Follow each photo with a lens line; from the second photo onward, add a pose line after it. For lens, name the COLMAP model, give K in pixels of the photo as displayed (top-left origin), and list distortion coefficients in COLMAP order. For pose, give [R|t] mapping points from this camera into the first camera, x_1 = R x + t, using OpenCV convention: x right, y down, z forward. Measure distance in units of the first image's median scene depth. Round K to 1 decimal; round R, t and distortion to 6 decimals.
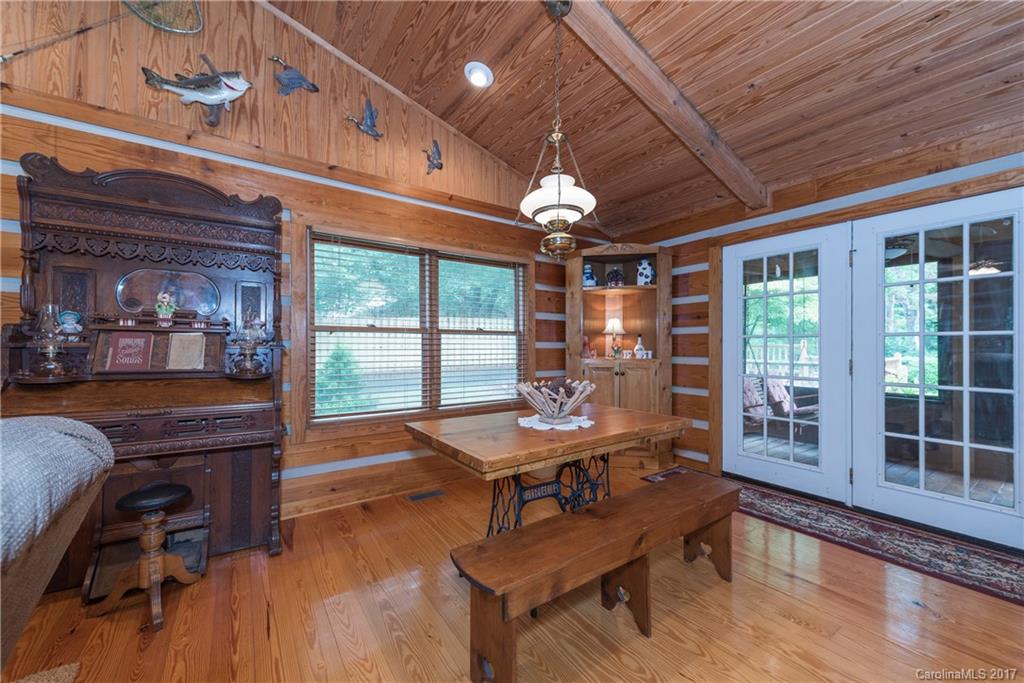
lens RADIAL K [[416.7, 0, 514.1], [0, 416.7, 342.9], [0, 0, 1]] dist [0.004186, 0.000370]
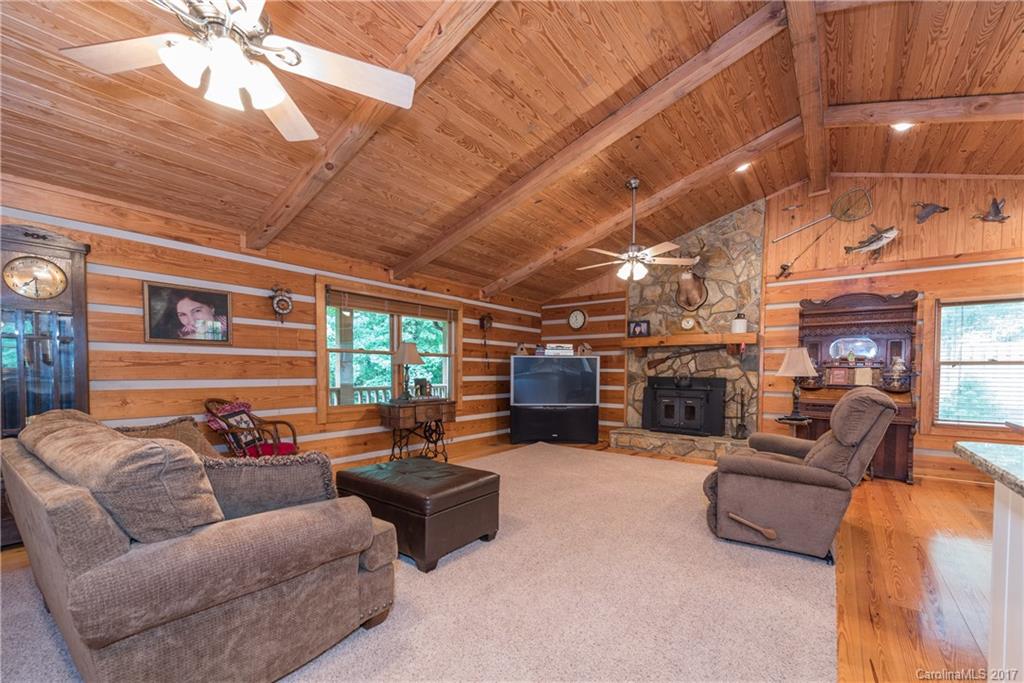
lens RADIAL K [[416.7, 0, 534.0], [0, 416.7, 386.7], [0, 0, 1]] dist [0.004186, 0.000370]
pose [[0.355397, 0.029573, -0.934247, 0.520532], [-0.002313, 0.999524, 0.030759, 0.008195], [0.934713, -0.008770, 0.355296, -1.133394]]
